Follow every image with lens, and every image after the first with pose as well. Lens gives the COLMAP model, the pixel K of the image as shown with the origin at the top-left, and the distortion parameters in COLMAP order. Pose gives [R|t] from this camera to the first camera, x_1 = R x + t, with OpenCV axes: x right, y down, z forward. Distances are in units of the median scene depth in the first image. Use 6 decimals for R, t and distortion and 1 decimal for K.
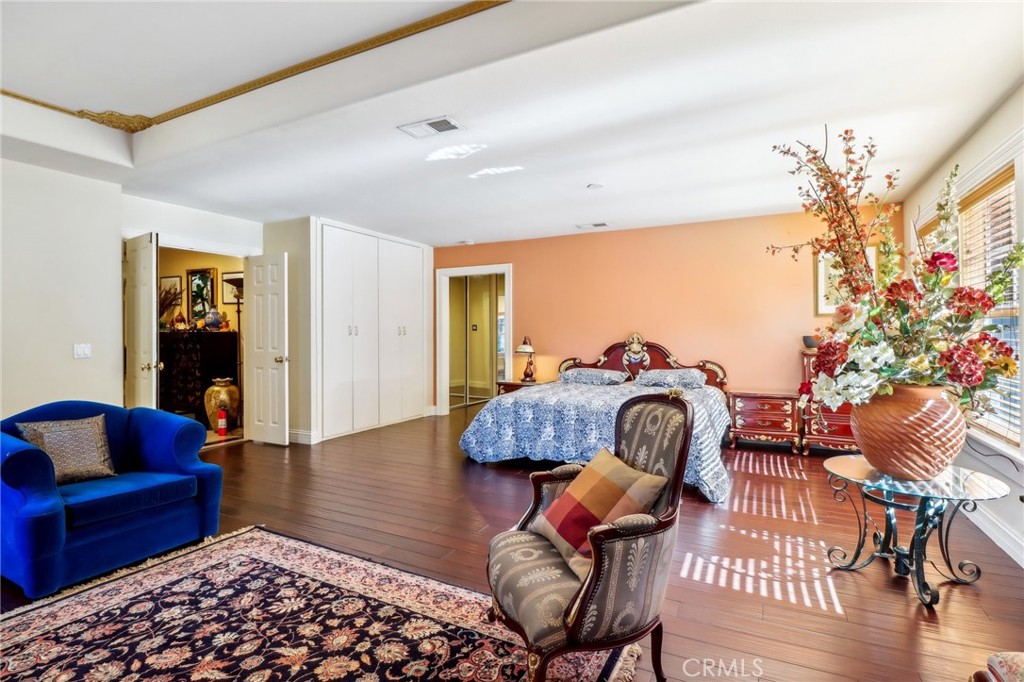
lens RADIAL K [[496.3, 0, 516.3], [0, 496.3, 334.4], [0, 0, 1]] dist [-0.009804, -0.000703]
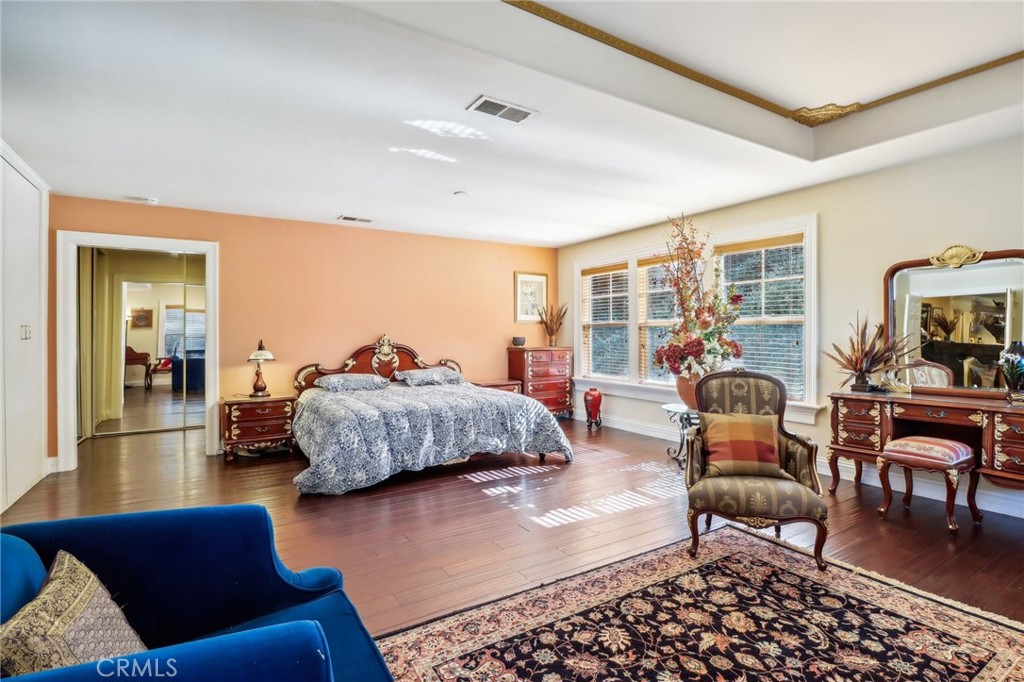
lens RADIAL K [[496.3, 0, 533.6], [0, 496.3, 335.7], [0, 0, 1]] dist [-0.009804, -0.000703]
pose [[0.503493, -0.000933, 0.863999, -1.099290], [0.007400, 0.999967, -0.003233, 0.009026], [-0.863968, 0.008022, 0.503484, 0.573368]]
